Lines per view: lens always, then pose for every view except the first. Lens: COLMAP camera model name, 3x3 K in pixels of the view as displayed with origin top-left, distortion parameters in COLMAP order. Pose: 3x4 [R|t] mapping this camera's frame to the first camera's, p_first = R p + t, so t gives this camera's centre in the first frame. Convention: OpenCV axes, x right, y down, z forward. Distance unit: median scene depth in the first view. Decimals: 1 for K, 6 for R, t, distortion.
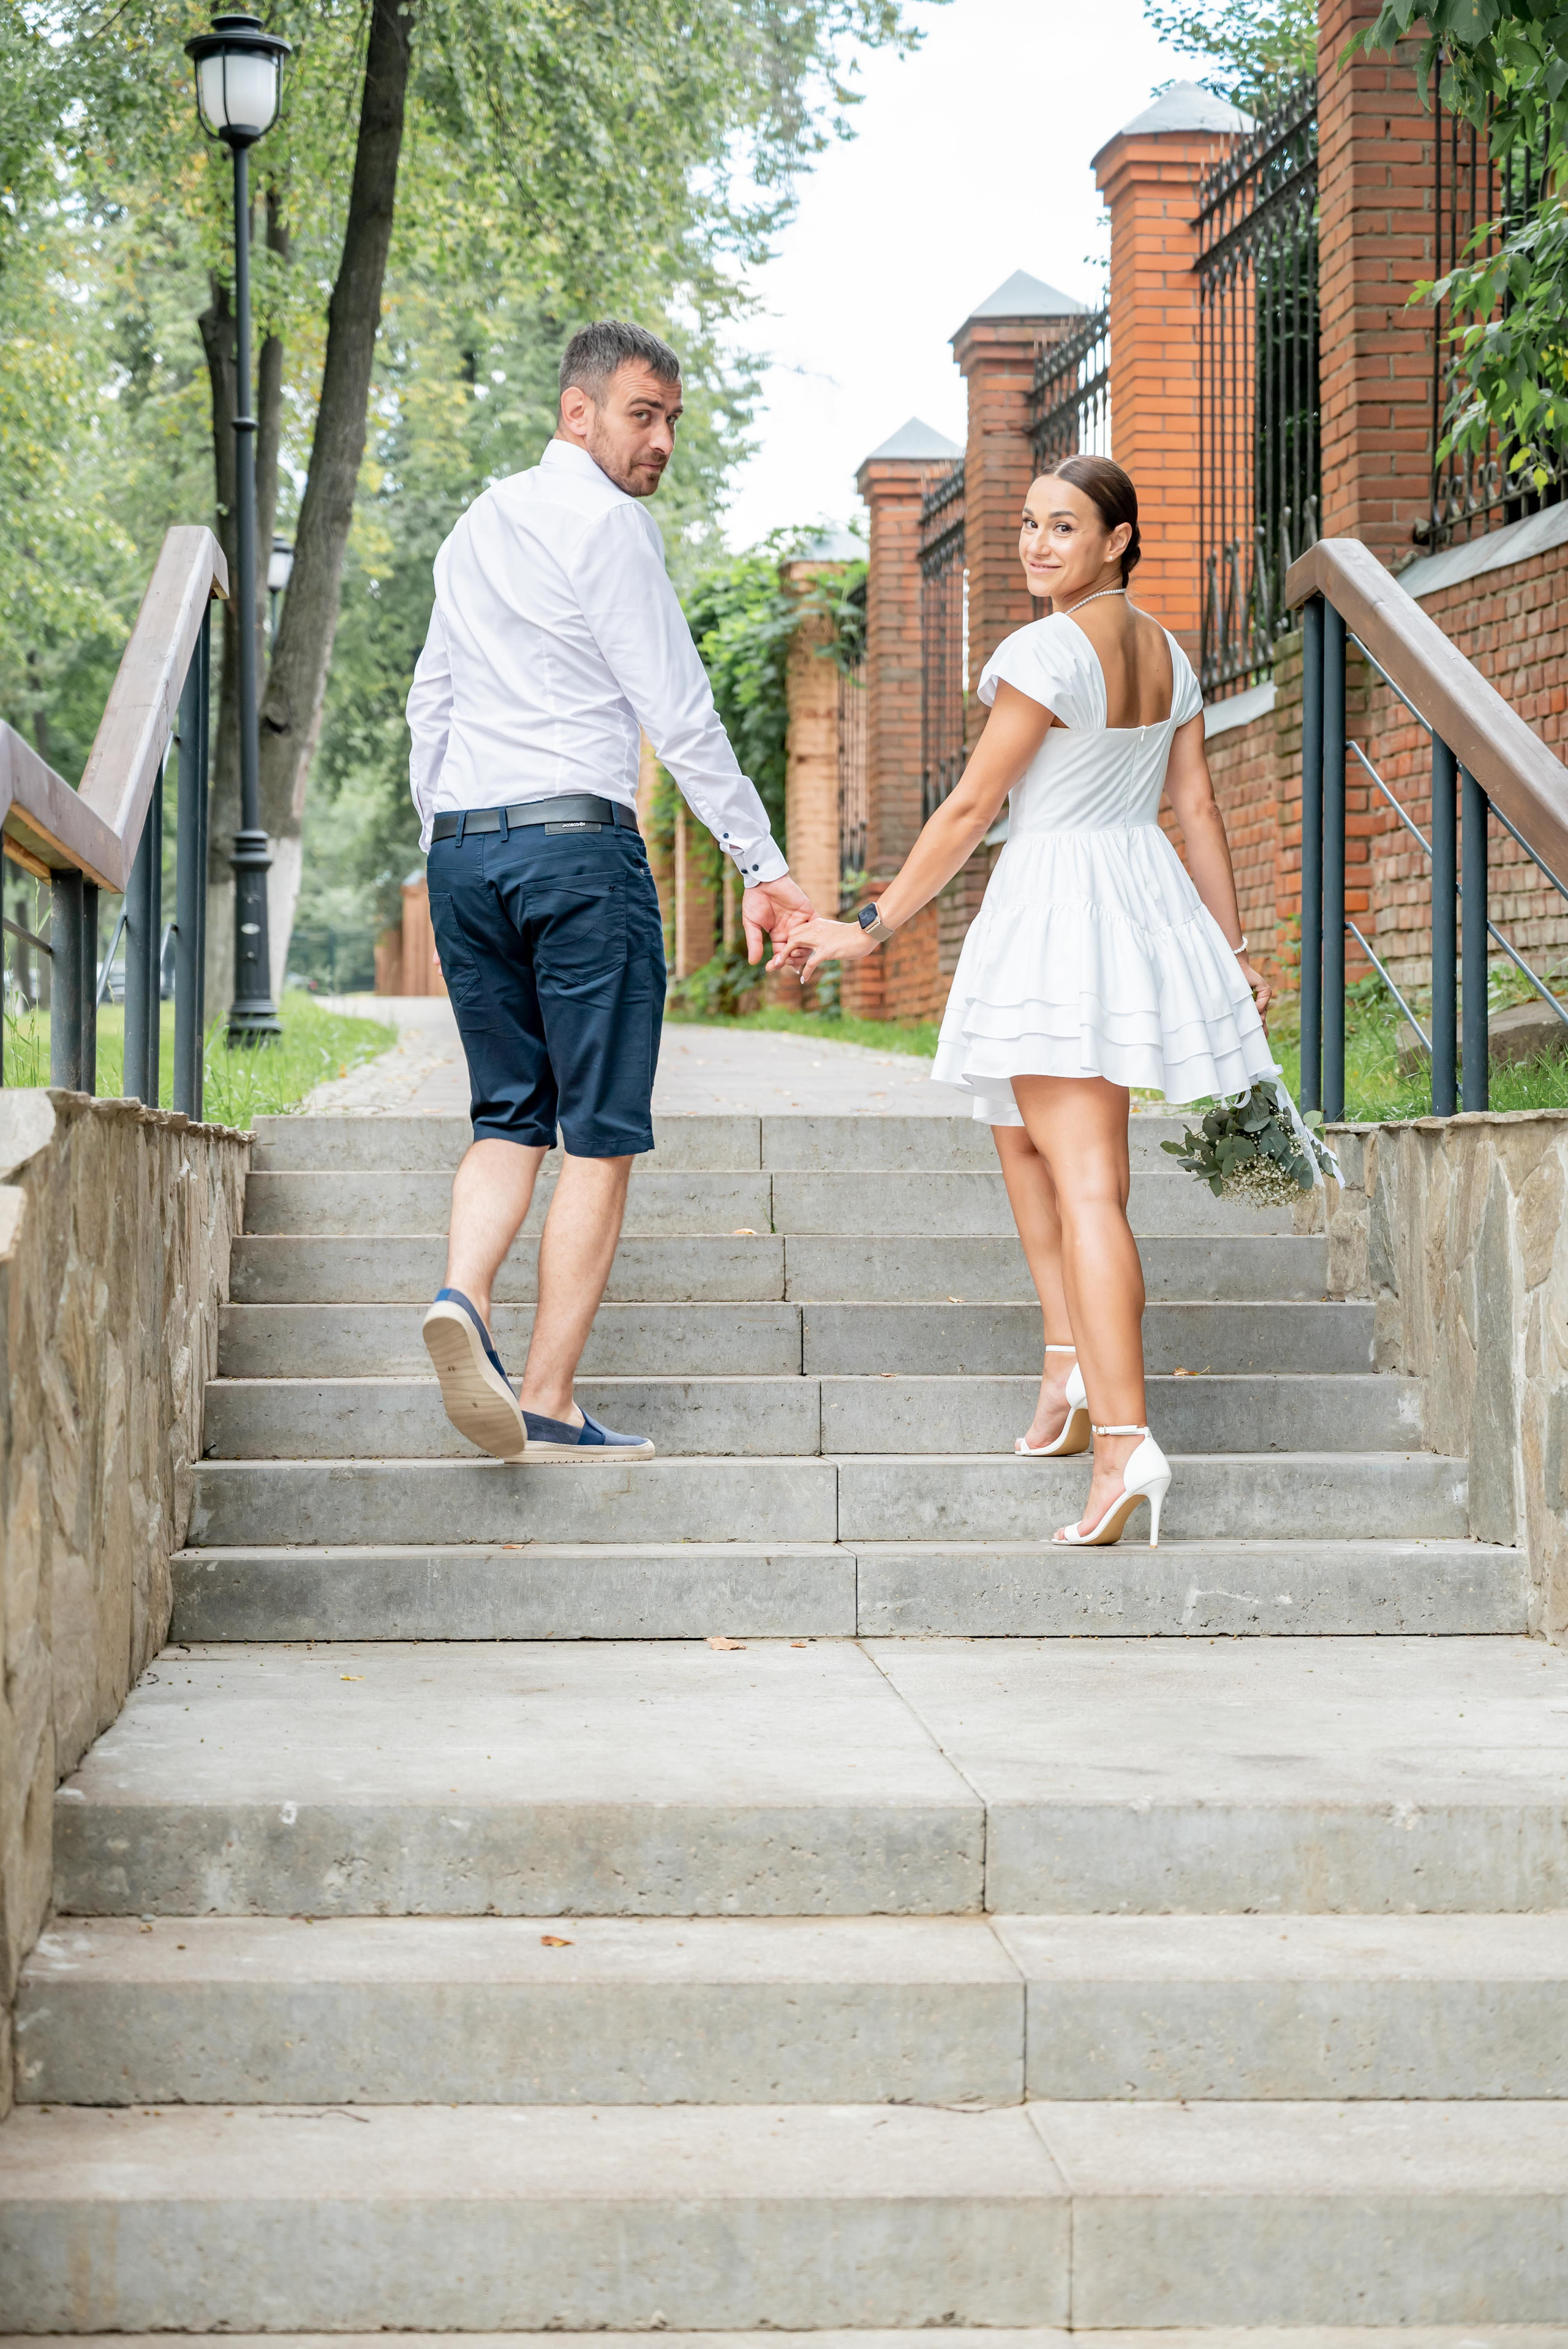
lens RADIAL K [[3900.1, 0, 777.0], [0, 3900.1, 1177.5], [0, 0, 1]] dist [0.053129, 0.000000]
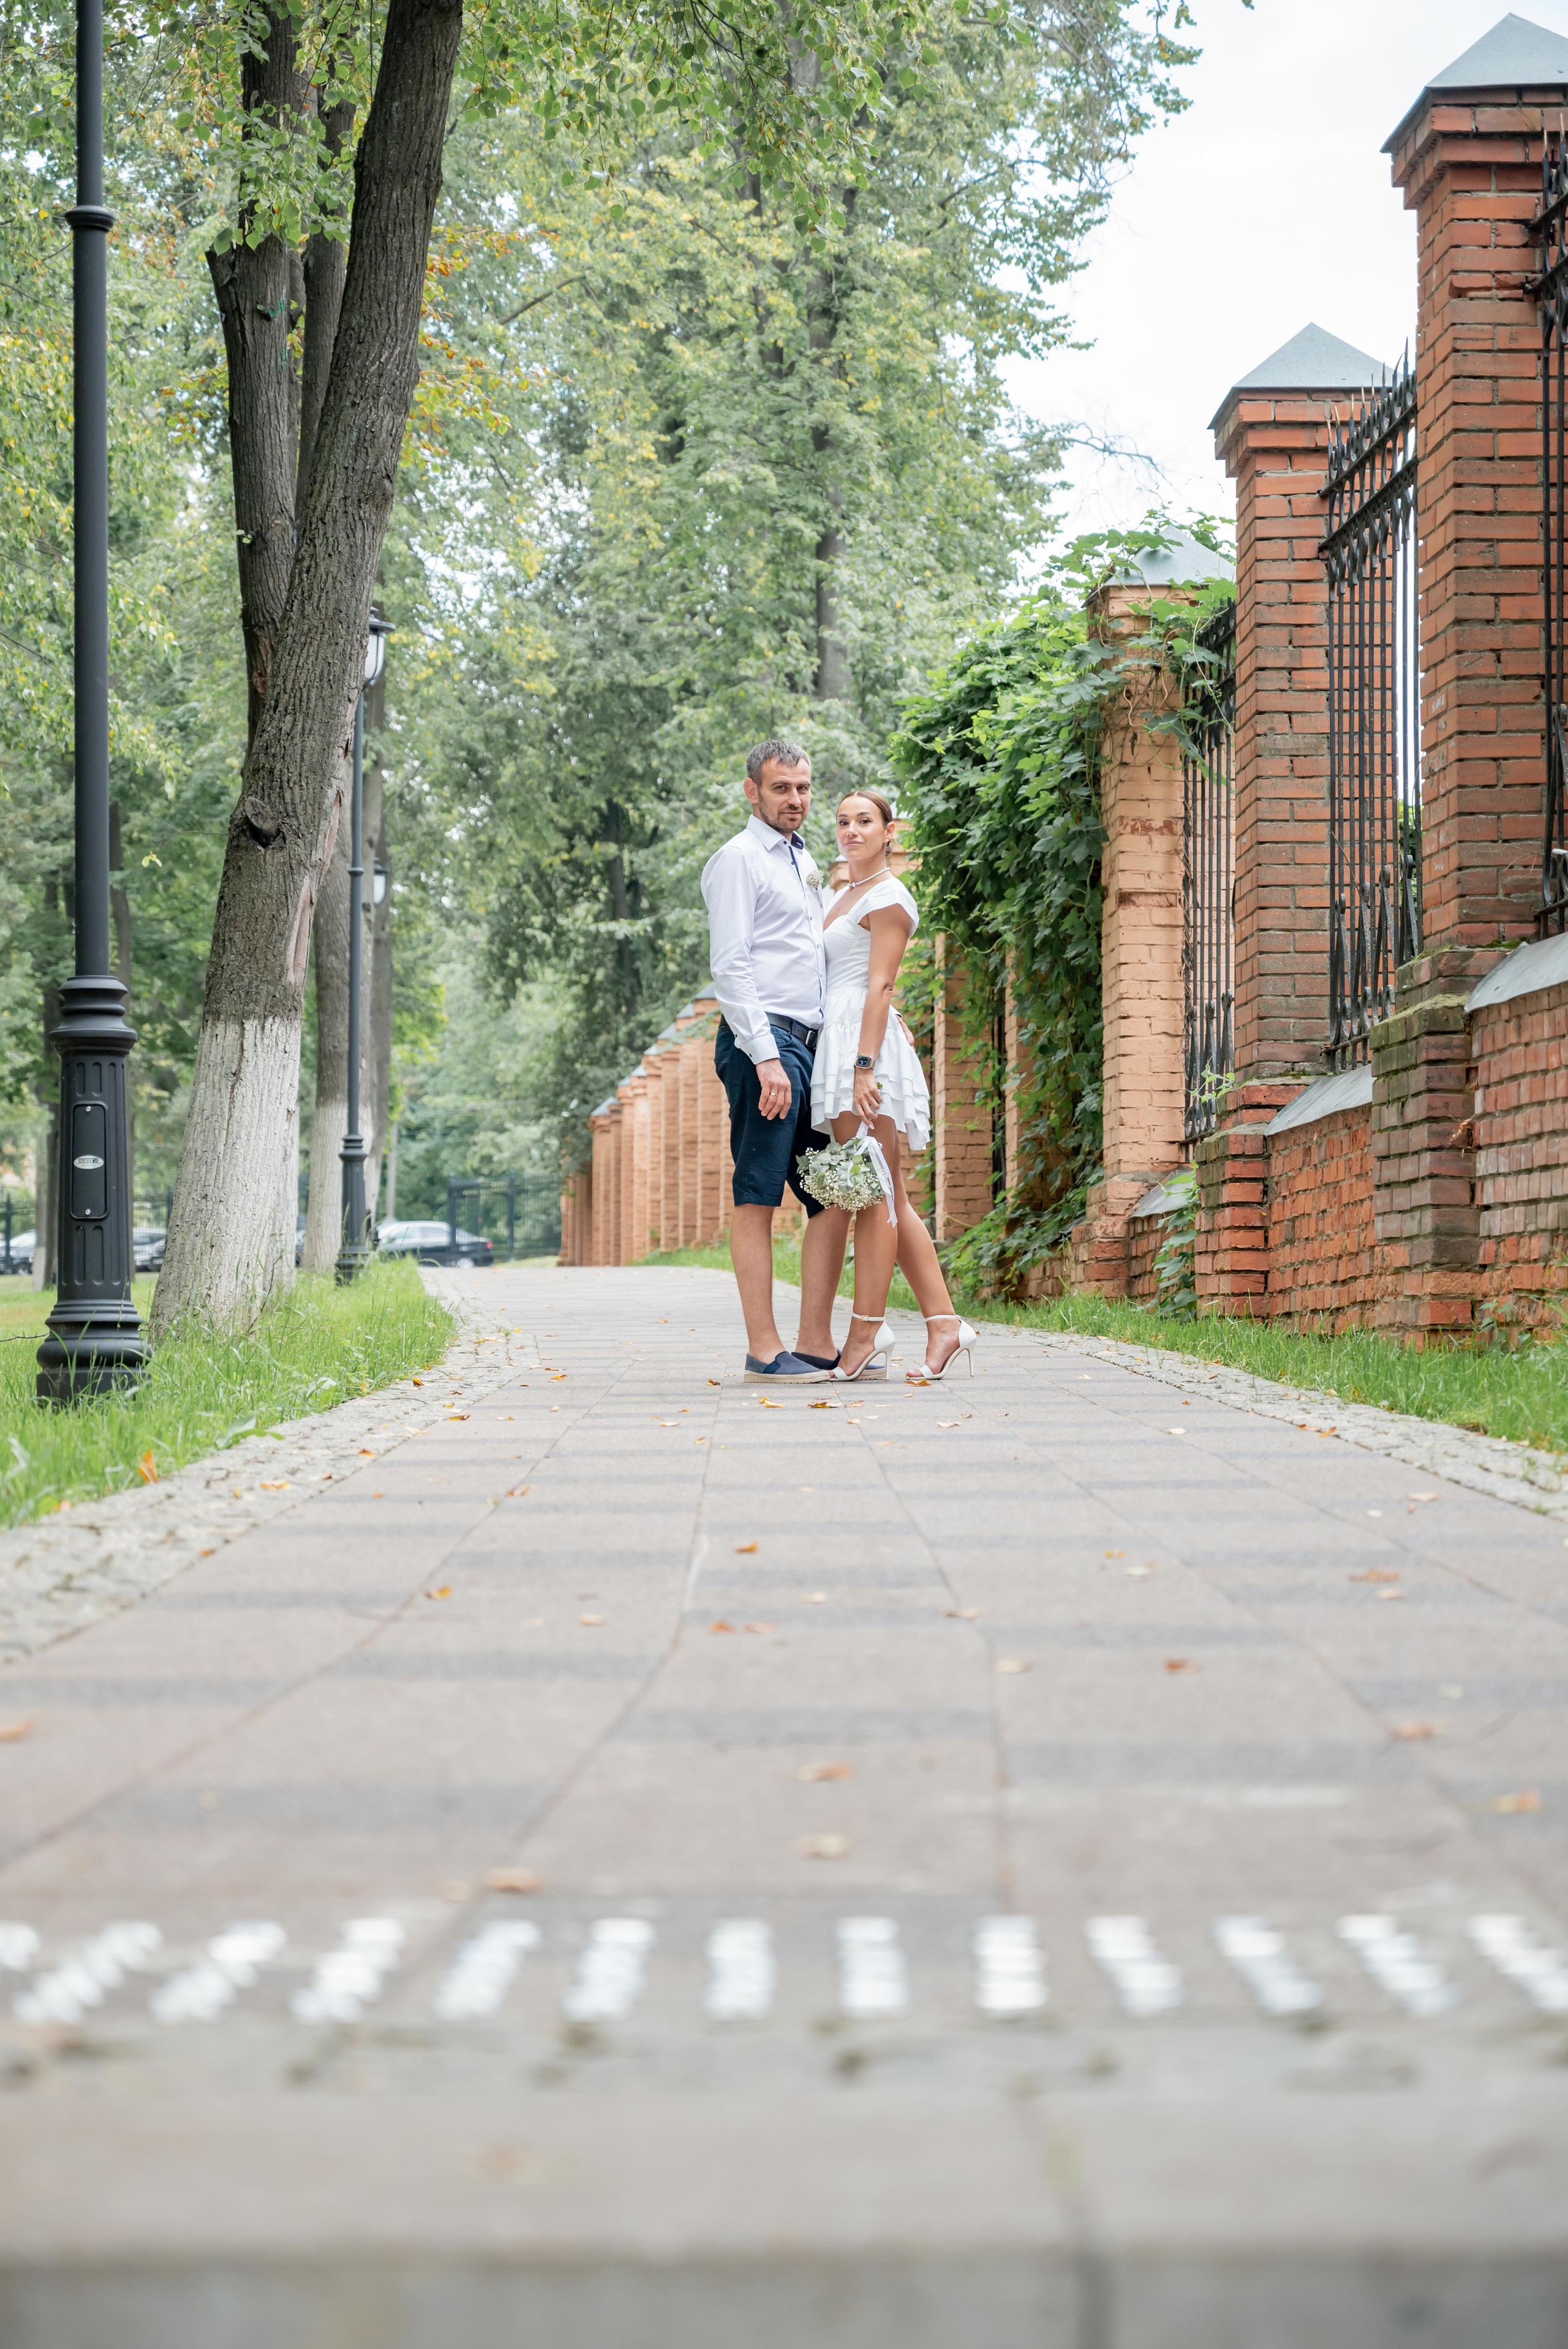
lens RADIAL K [[4804.8, 0, 783.0], [0, 4804.8, 1173.4], [0, 0, 1]] dist [-0.000122, 0.000000]
pose [[0.998096, -0.003116, -0.061602, -0.001243], [-0.000819, 0.997965, -0.063754, -0.013238], [0.061675, 0.063683, 0.996063, 0.226451]]
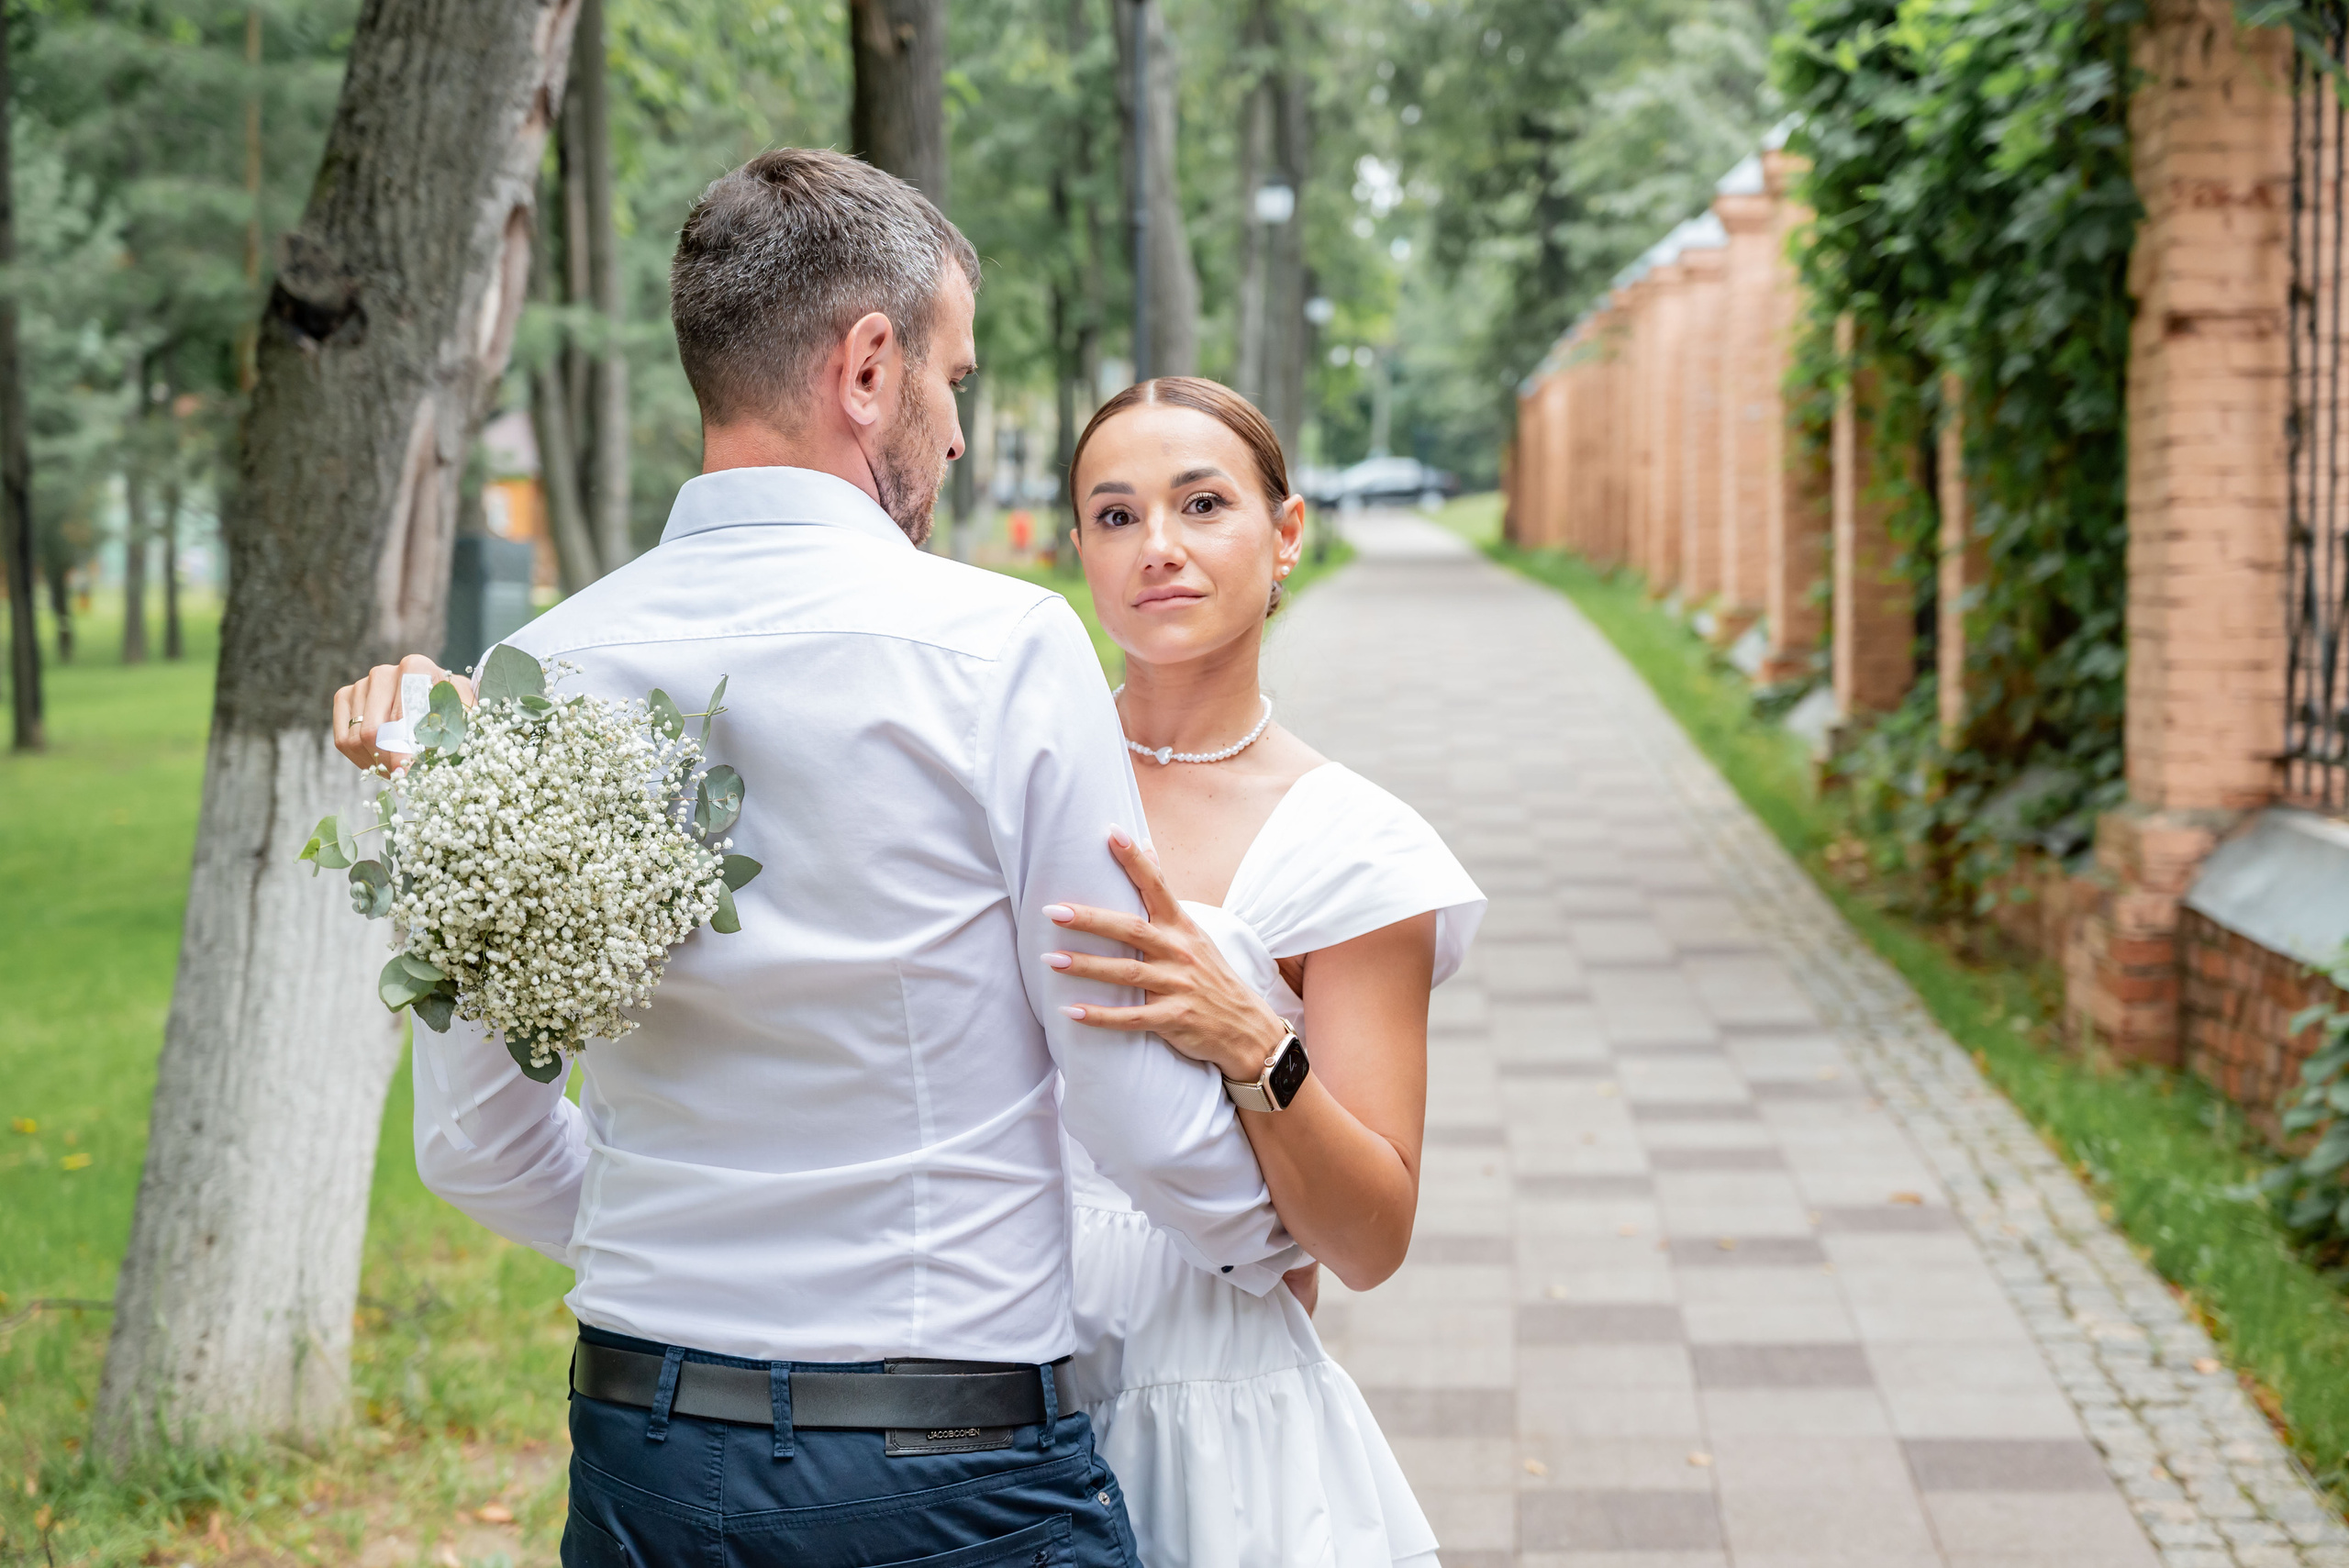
lens RADIAL K [[3711.0, 0, 1183.4], [0, 3711.0, 786.0], [0, 0, 1]] dist [0.030236, 0.000000]
pose [[0.979296, 0.005264, -0.202365, -0.013905], [0.003355, 0.999103, 0.042223, -0.079566], [0.202405, -0.042028, 0.978400, 0.646474]]
